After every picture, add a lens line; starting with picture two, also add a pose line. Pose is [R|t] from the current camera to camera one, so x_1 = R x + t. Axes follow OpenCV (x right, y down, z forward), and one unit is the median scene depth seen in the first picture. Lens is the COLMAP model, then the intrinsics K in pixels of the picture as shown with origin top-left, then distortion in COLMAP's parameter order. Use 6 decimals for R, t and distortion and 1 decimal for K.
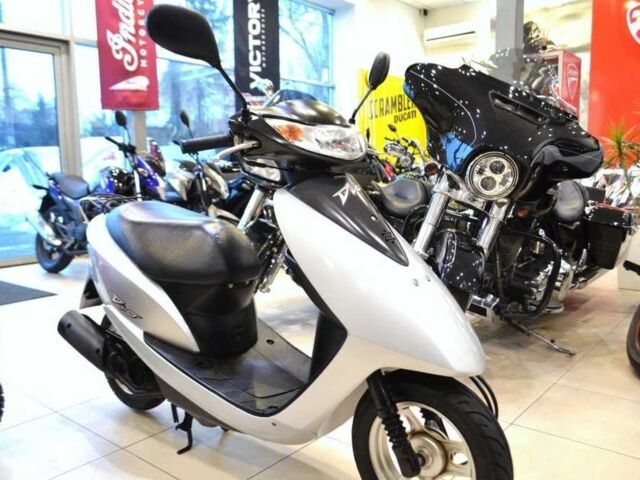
lens RADIAL K [[567.0, 0, 337.9], [0, 567.0, 239.8], [0, 0, 1]] dist [0.013670, 0.012863]
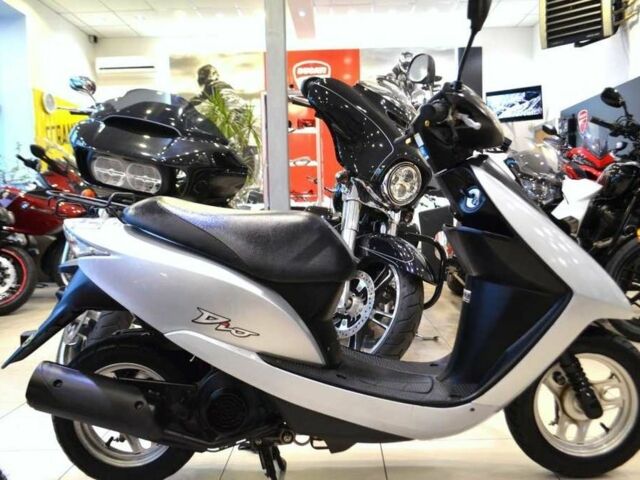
lens RADIAL K [[567.0, 0, 337.9], [0, 567.0, 239.8], [0, 0, 1]] dist [0.013670, 0.012863]
pose [[0.800877, -0.046352, 0.597032, -0.117164], [0.090541, 0.994911, -0.044212, 0.007947], [-0.591944, 0.089464, 0.800998, 0.045342]]
